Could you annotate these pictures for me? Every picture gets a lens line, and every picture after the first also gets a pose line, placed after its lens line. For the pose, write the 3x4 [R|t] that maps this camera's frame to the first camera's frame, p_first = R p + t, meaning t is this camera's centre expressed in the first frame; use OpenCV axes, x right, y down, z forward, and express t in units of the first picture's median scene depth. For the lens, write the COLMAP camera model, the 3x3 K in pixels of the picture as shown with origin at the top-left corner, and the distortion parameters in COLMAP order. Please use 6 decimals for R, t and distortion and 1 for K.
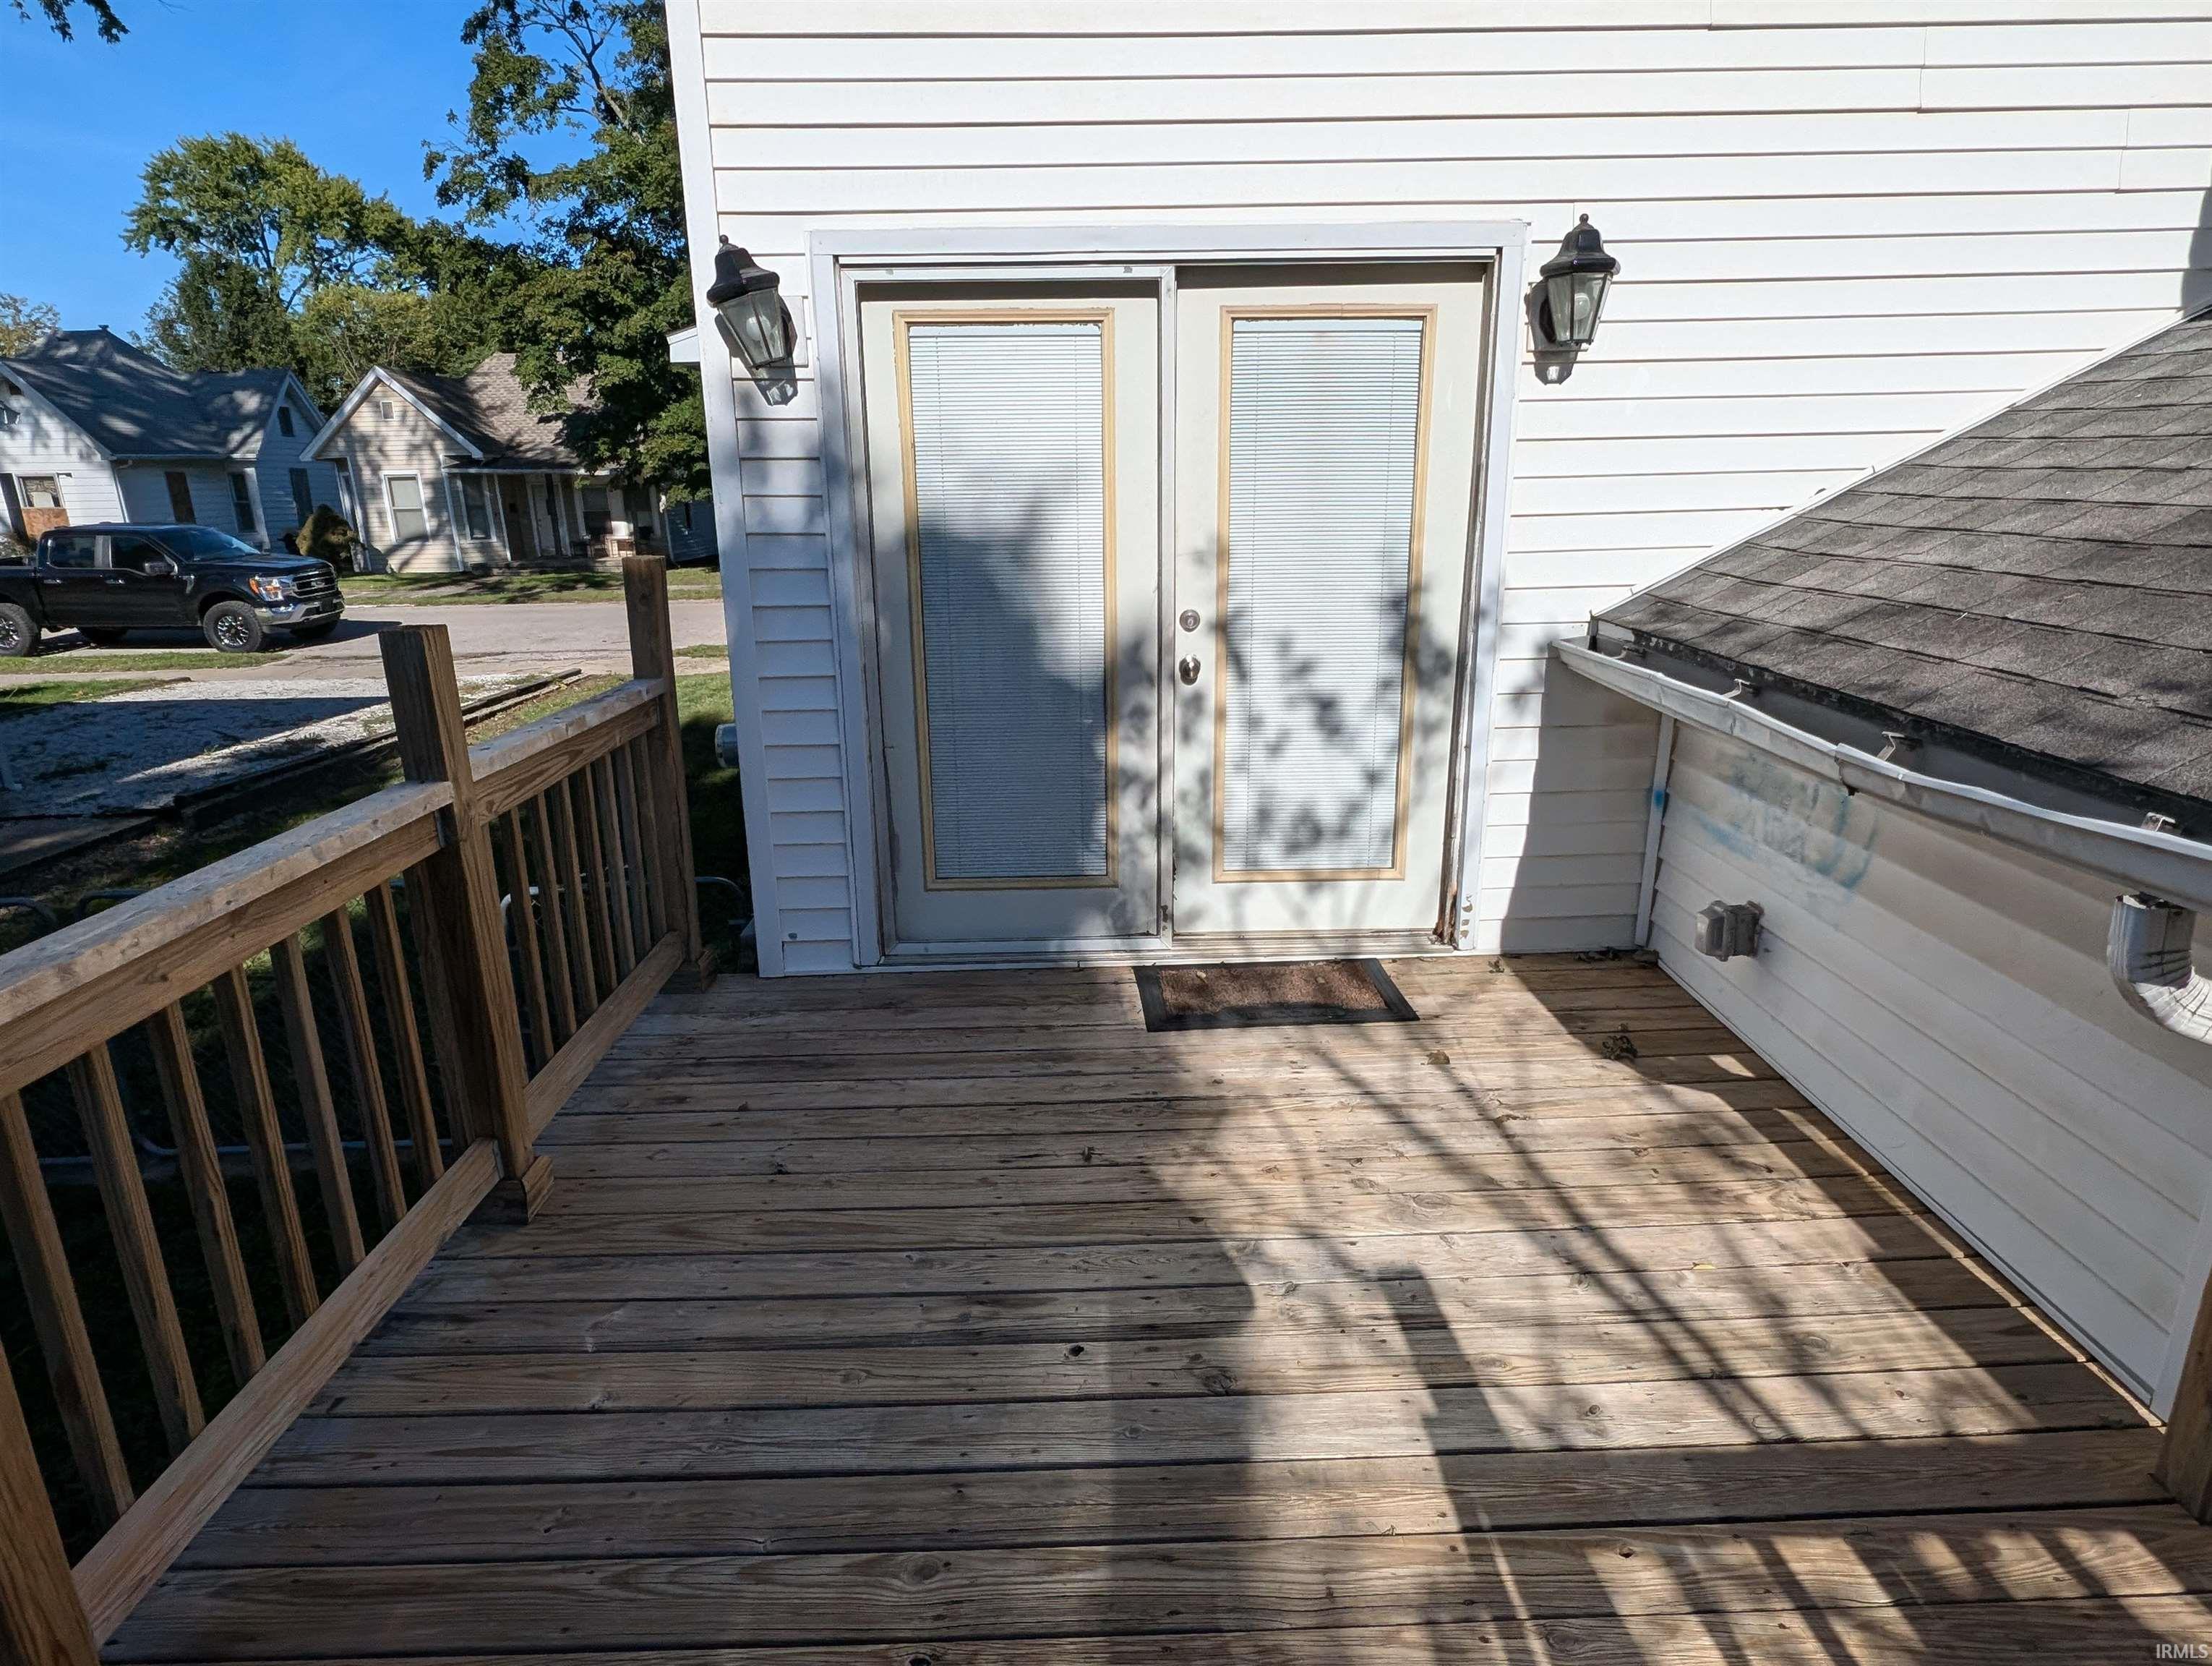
lens RADIAL K [[1245.7, 0, 1106.0], [0, 1245.7, 833.0], [0, 0, 1]] dist [0.005129, -0.001020]
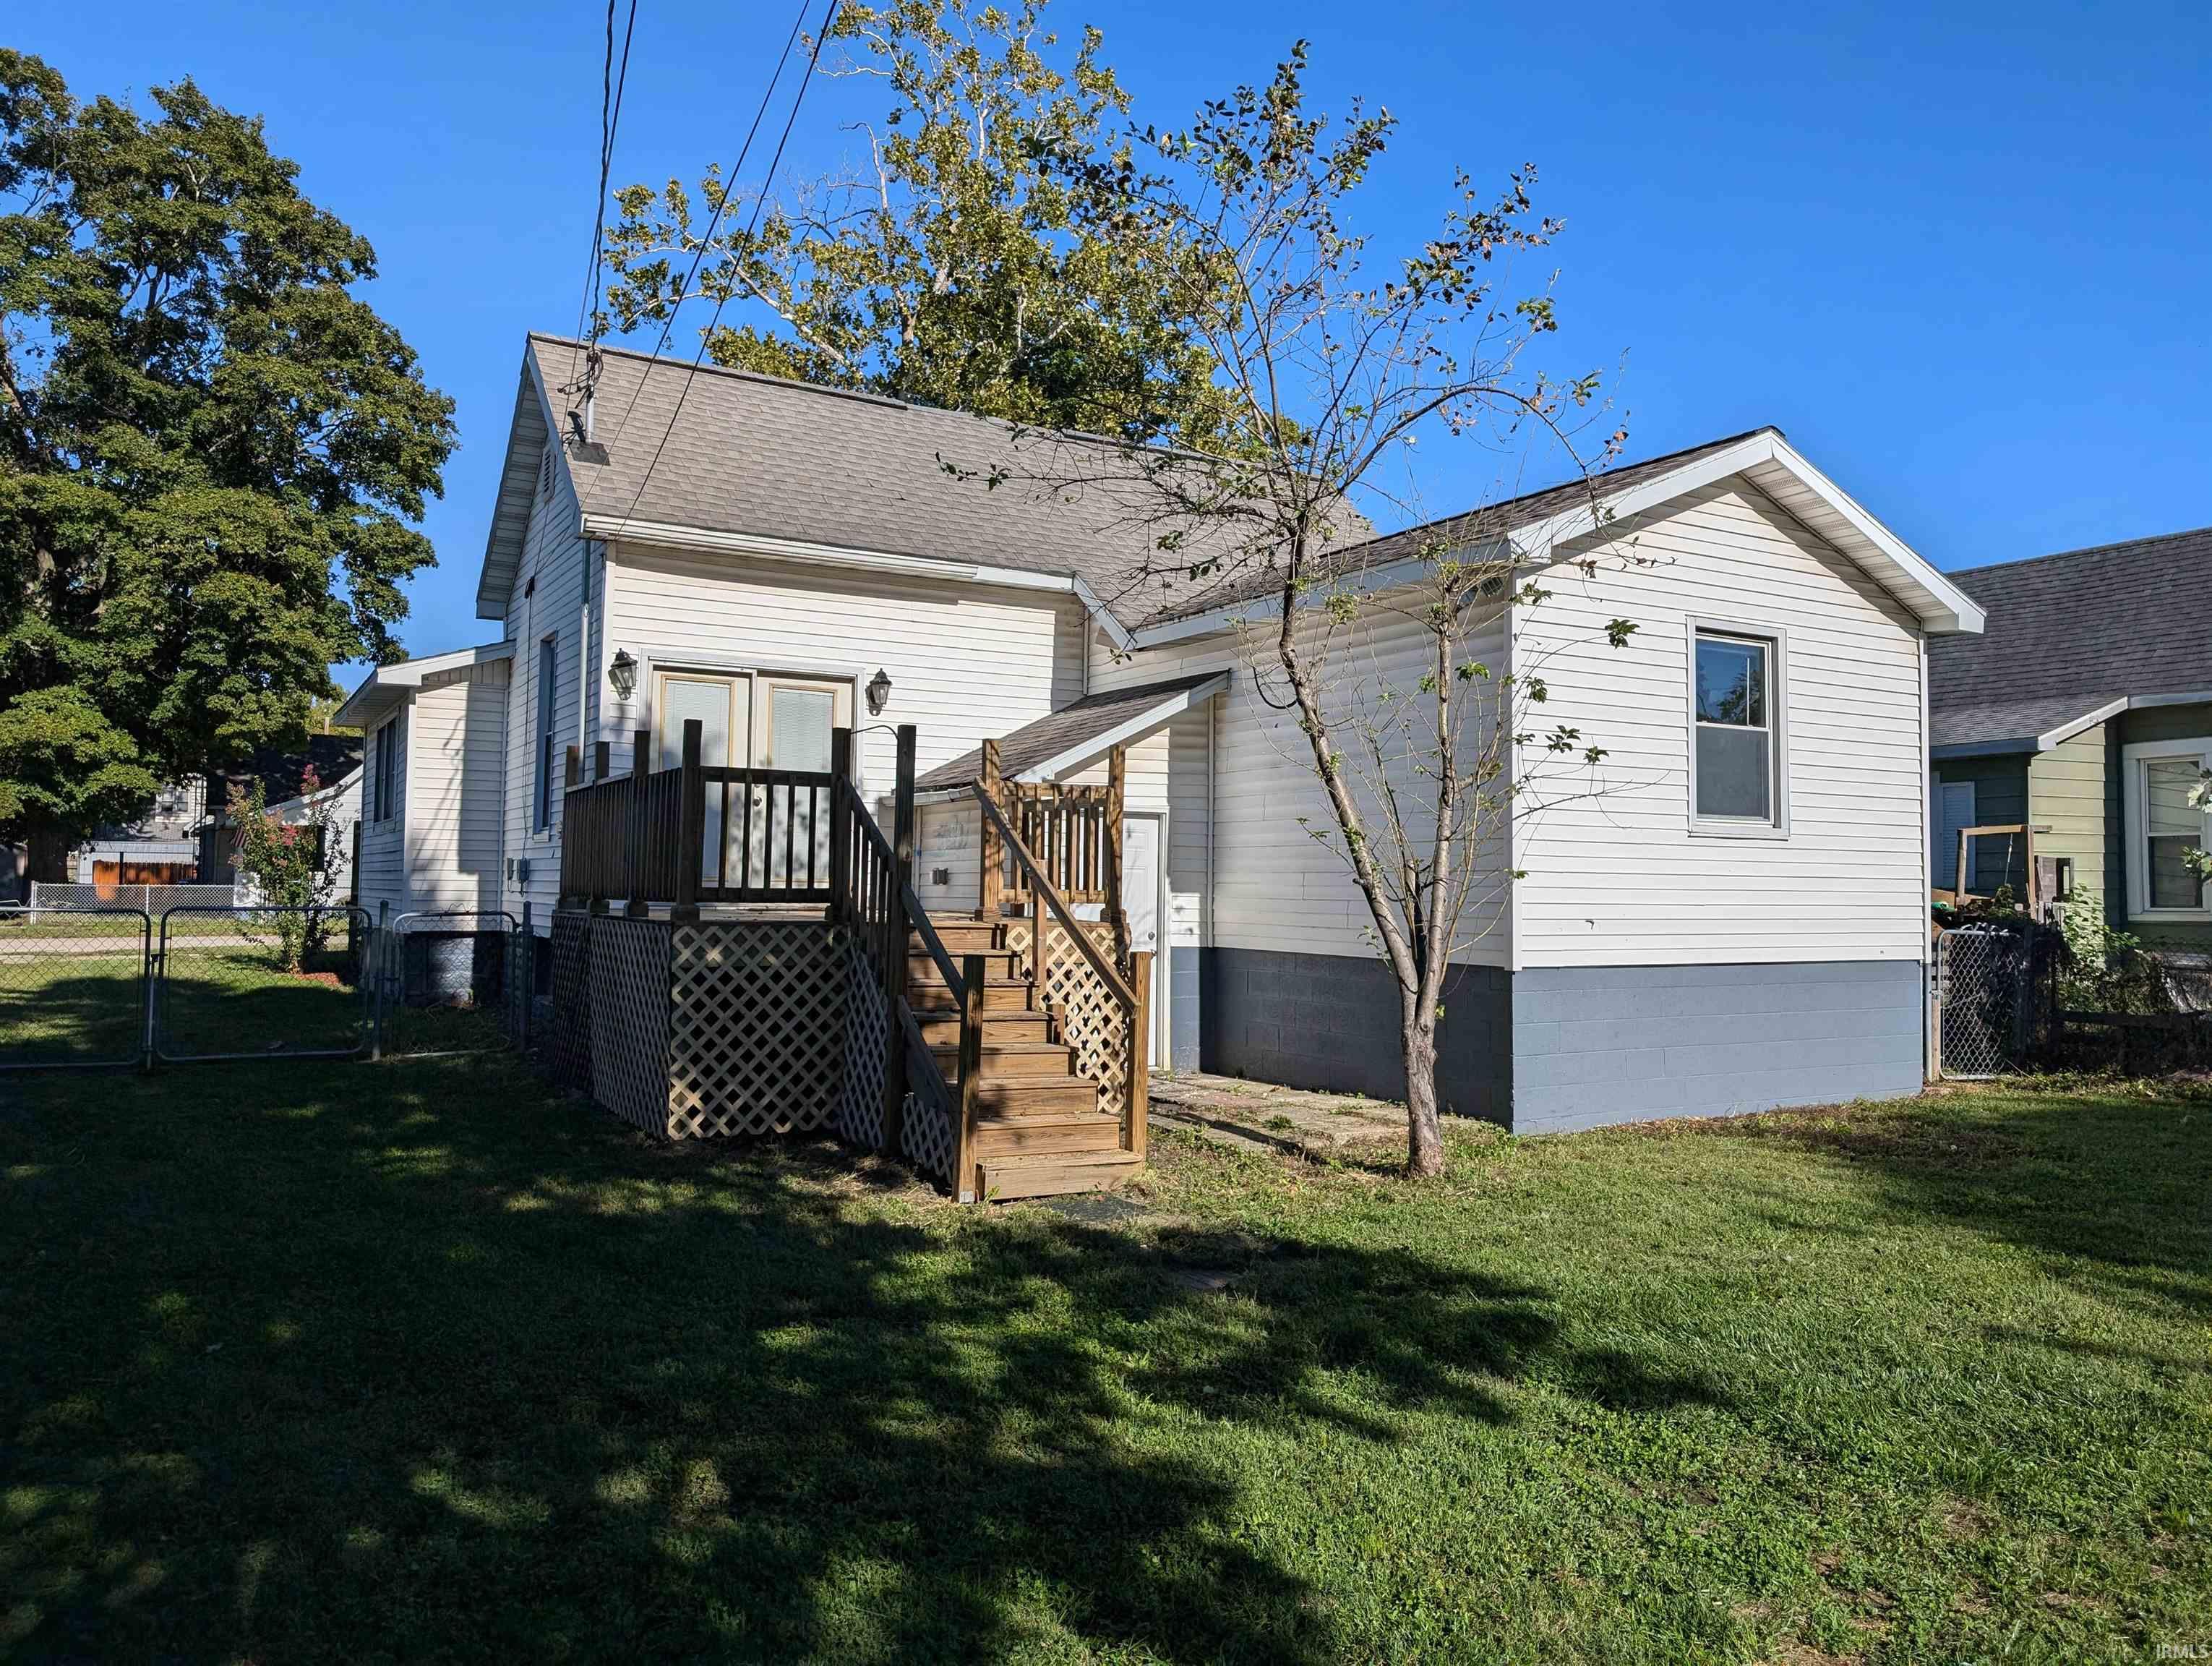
lens RADIAL K [[1601.9, 0, 1106.0], [0, 1601.9, 833.0], [0, 0, 1]] dist [0.001071, -0.005591]
pose [[0.872811, 0.044273, 0.486047, -0.128070], [0.109802, 0.952534, -0.283940, 0.134171], [-0.475547, 0.301195, 0.826521, -0.299412]]
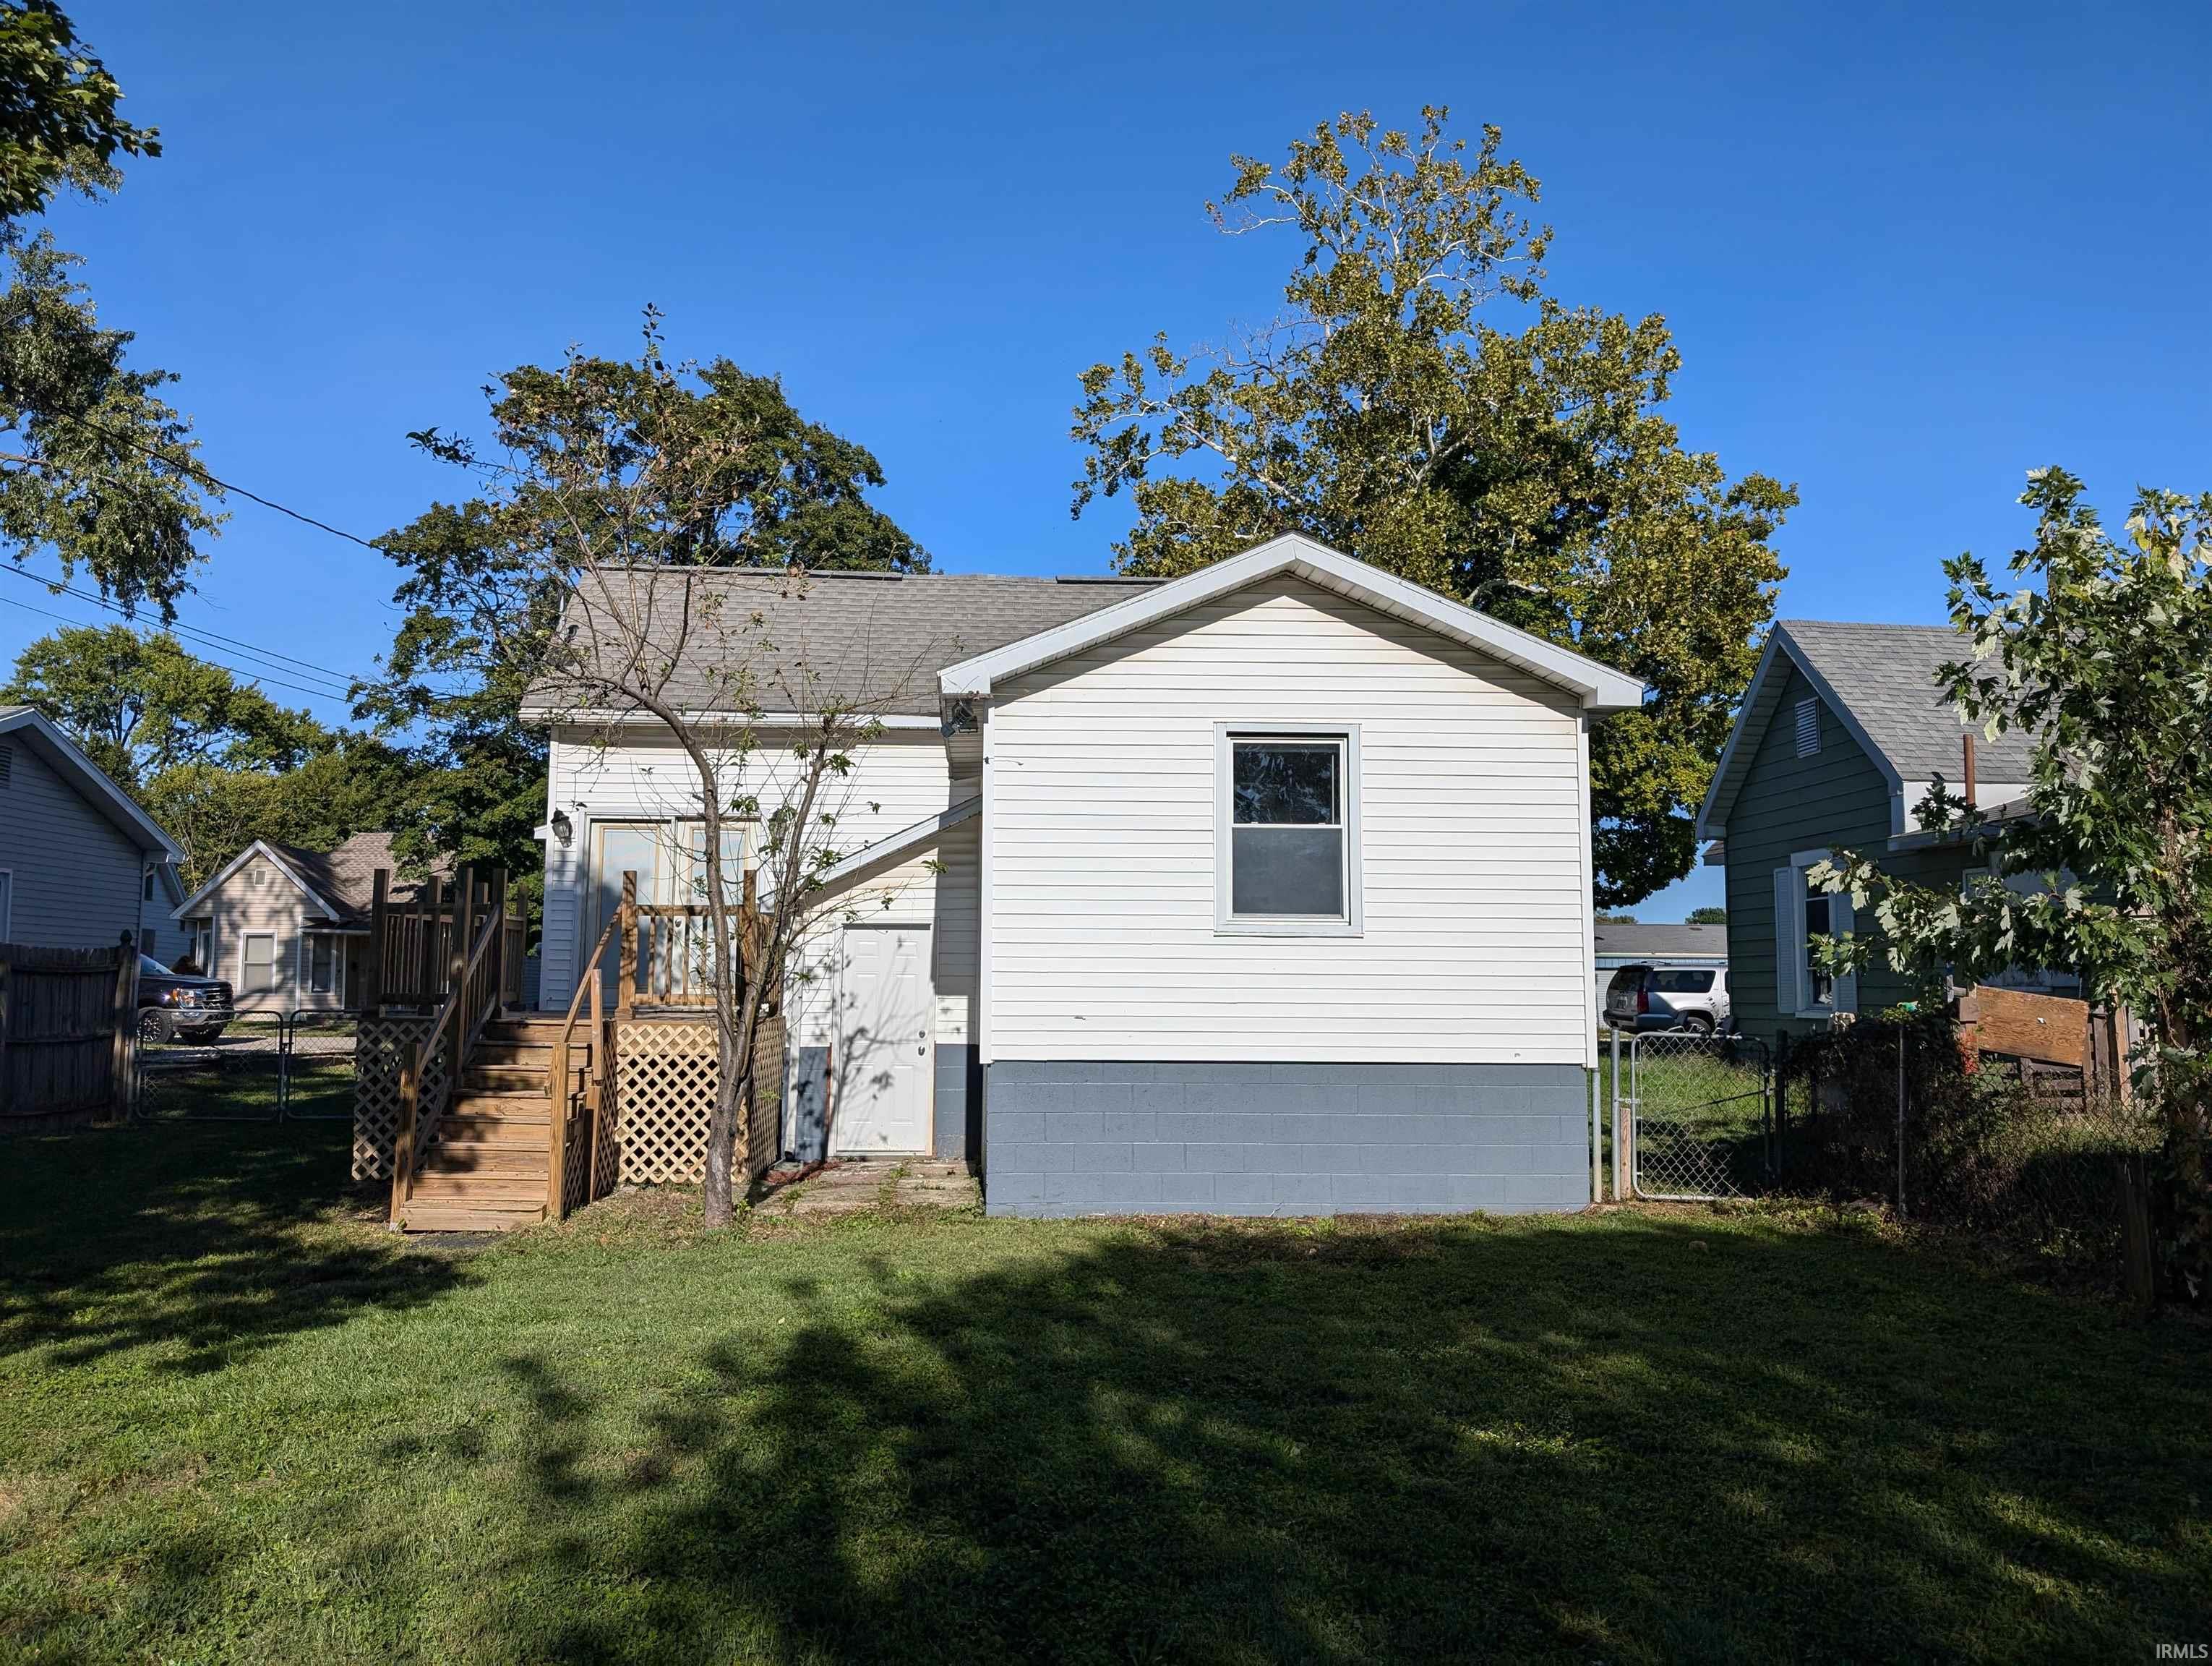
lens RADIAL K [[1622.2, 0, 1106.0], [0, 1622.2, 833.0], [0, 0, 1]] dist [0.001747, -0.004598]
pose [[0.999098, 0.025415, 0.034028, 0.140609], [-0.011045, 0.929111, -0.369637, 0.165038], [-0.041010, 0.368928, 0.928553, -0.426104]]
